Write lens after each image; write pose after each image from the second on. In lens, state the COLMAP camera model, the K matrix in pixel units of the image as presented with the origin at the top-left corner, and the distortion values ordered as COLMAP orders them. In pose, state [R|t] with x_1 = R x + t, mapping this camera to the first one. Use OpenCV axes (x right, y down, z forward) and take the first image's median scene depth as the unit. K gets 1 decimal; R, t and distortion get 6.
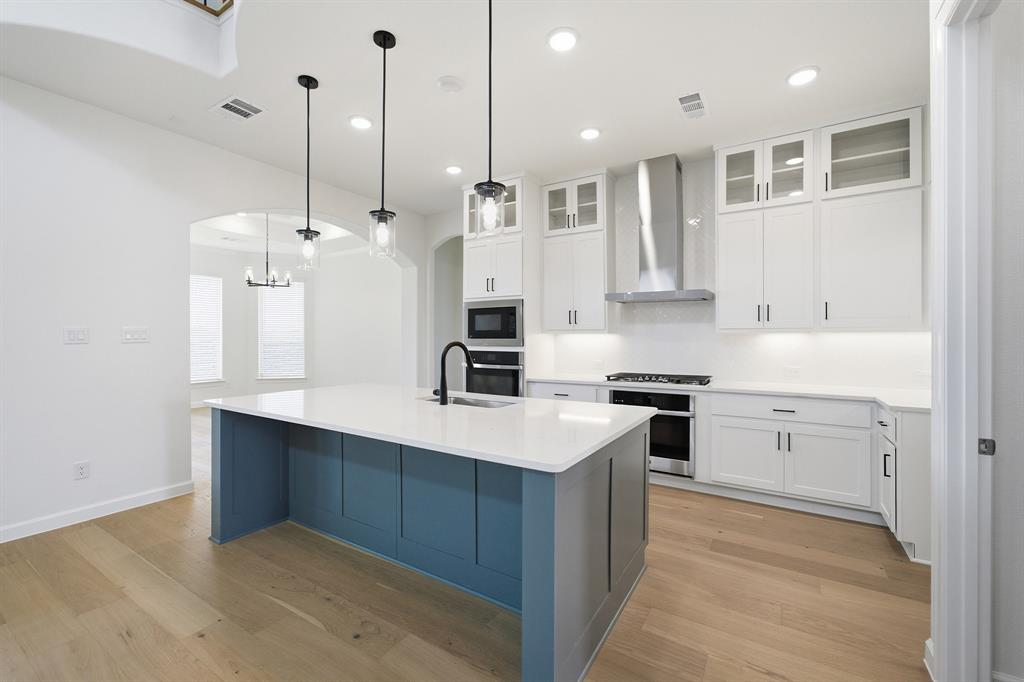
lens RADIAL K [[432.4, 0, 512.2], [0, 432.4, 338.2], [0, 0, 1]] dist [-0.005127, 0.000390]
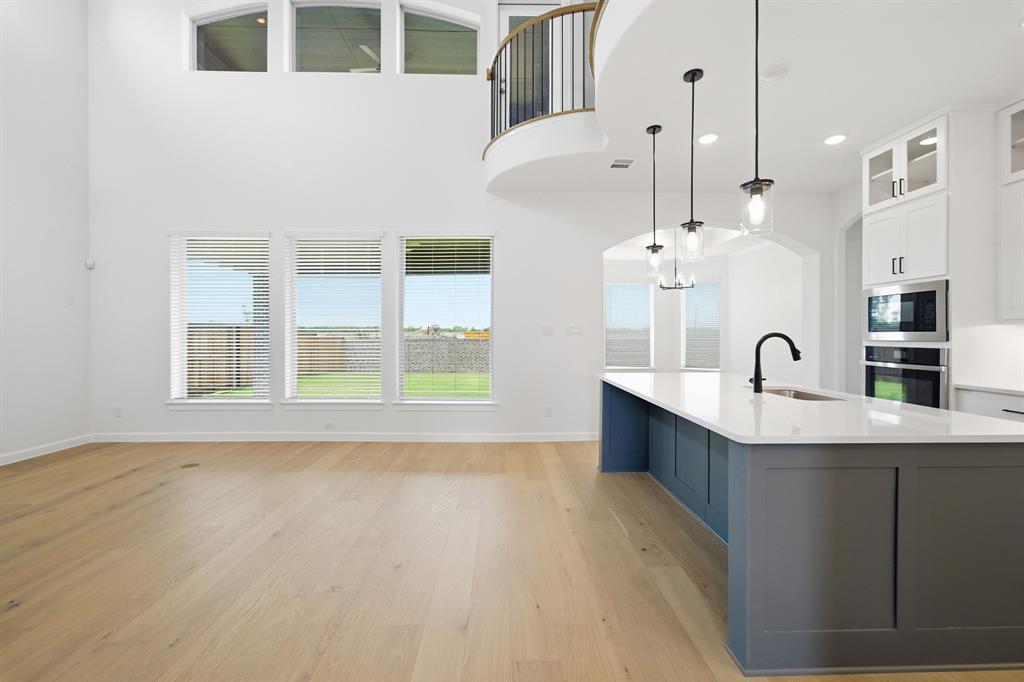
lens RADIAL K [[441.7, 0, 518.4], [0, 441.7, 337.4], [0, 0, 1]] dist [-0.040131, 0.027136]
pose [[0.559825, 0.005806, -0.828591, 0.307225], [-0.004157, 0.999983, 0.004199, 0.014768], [0.828601, 0.001094, 0.559839, -0.048914]]
